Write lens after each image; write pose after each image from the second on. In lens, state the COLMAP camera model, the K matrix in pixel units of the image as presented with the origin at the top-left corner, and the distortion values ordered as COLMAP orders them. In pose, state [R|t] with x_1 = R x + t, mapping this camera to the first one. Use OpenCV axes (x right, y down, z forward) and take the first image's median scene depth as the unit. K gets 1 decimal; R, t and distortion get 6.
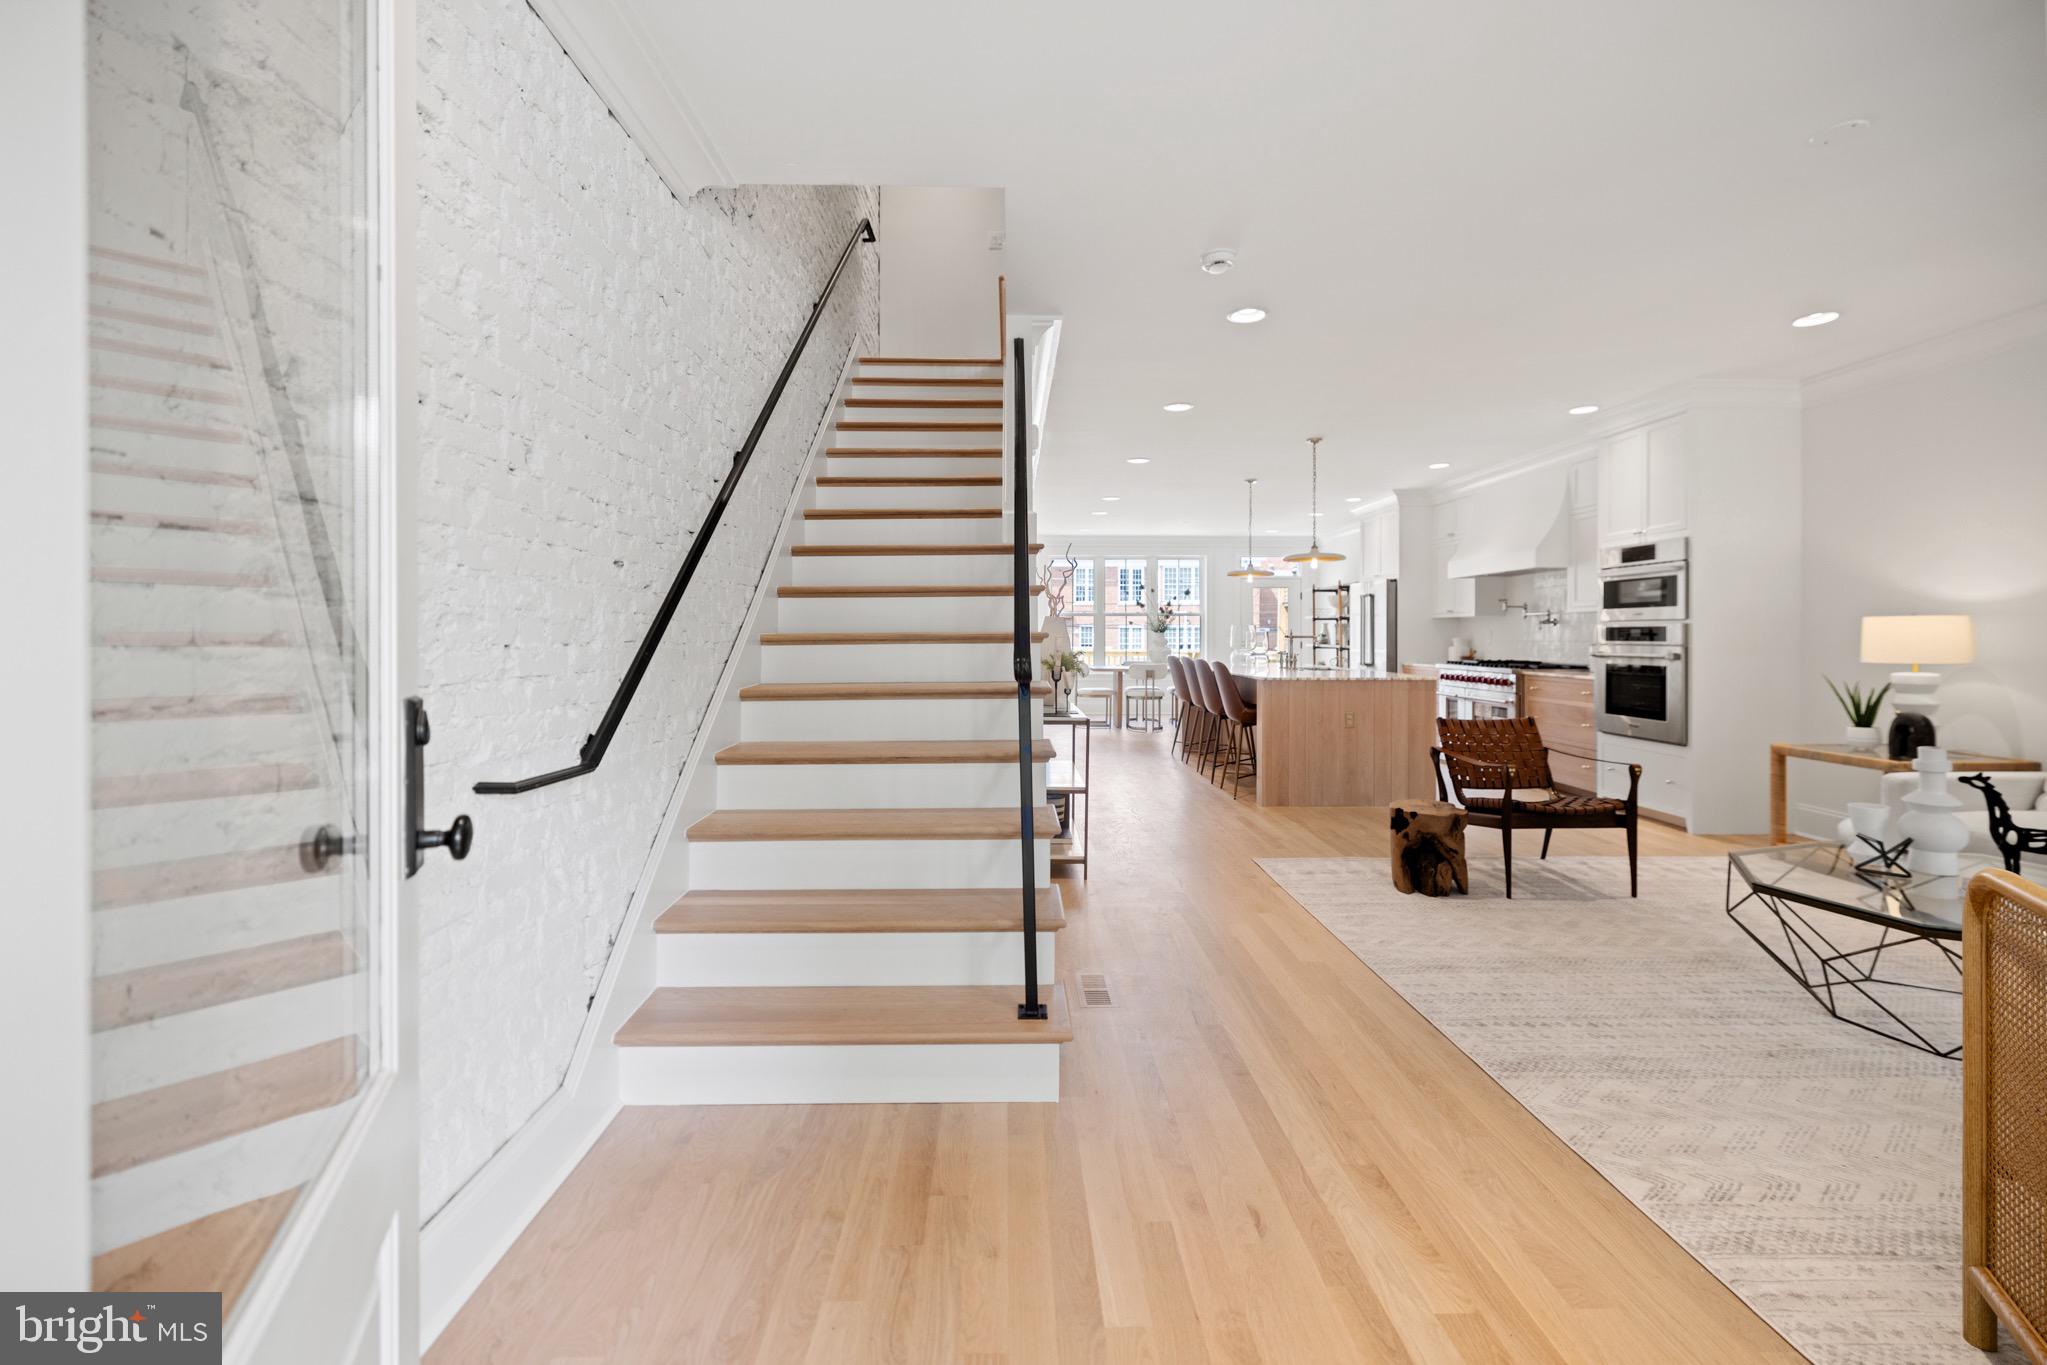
lens RADIAL K [[859.9, 0, 1021.0], [0, 859.9, 642.2], [0, 0, 1]] dist [-0.001270, -0.000164]
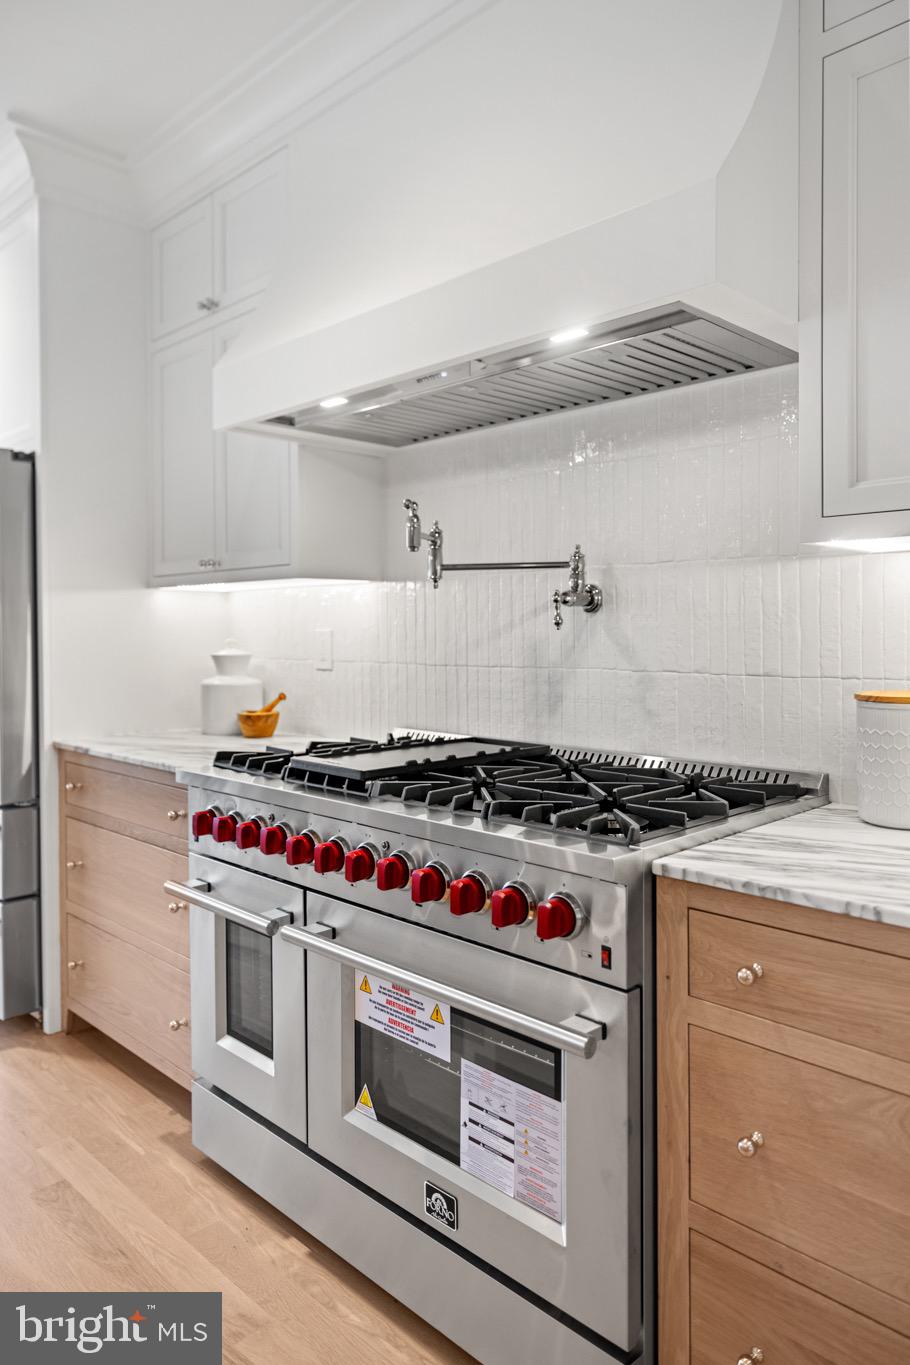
lens RADIAL K [[936.3, 0, 455.0], [0, 936.3, 682.5], [0, 0, 1]] dist [-0.003328, -0.001285]
pose [[0.717275, -0.047259, 0.695185, 0.475955], [0.013623, 0.998458, 0.053819, -0.016664], [-0.696657, -0.029133, 0.716813, 1.015997]]
